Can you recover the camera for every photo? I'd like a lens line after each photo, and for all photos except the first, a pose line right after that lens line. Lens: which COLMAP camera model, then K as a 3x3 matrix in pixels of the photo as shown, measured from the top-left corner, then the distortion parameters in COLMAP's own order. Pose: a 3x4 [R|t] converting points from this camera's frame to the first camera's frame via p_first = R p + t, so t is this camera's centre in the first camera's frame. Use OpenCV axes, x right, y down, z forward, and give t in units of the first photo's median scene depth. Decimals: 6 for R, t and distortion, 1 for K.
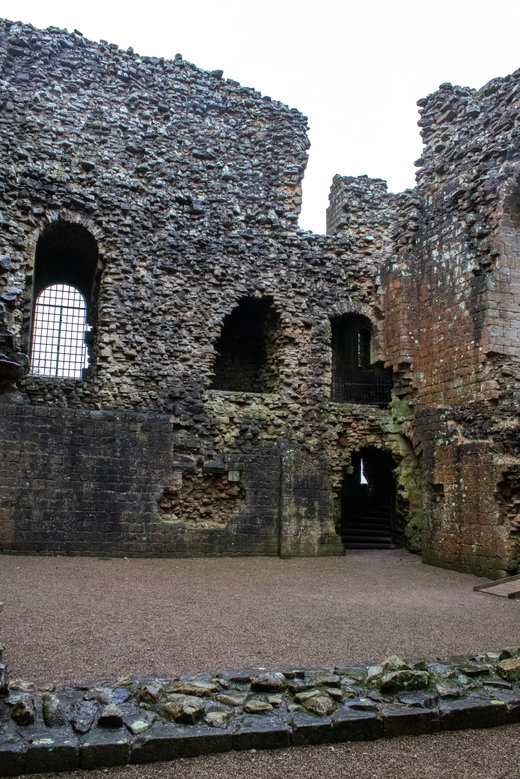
lens RADIAL K [[633.8, 0, 260.0], [0, 633.8, 389.5], [0, 0, 1]] dist [-0.170687, 0.143425]
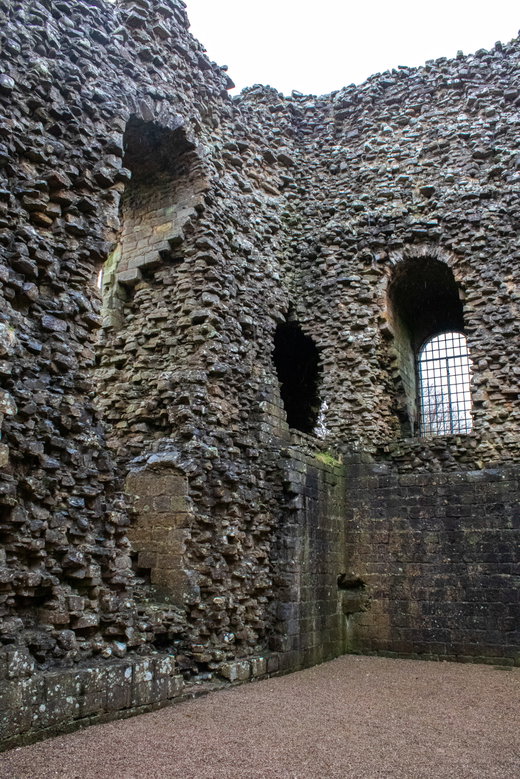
lens RADIAL K [[633.8, 0, 260.0], [0, 633.8, 389.5], [0, 0, 1]] dist [-0.170687, 0.143425]
pose [[0.684606, -0.210692, -0.697799, 0.109895], [0.114739, 0.976529, -0.182281, 0.042251], [0.719826, 0.044726, 0.692712, 0.248764]]
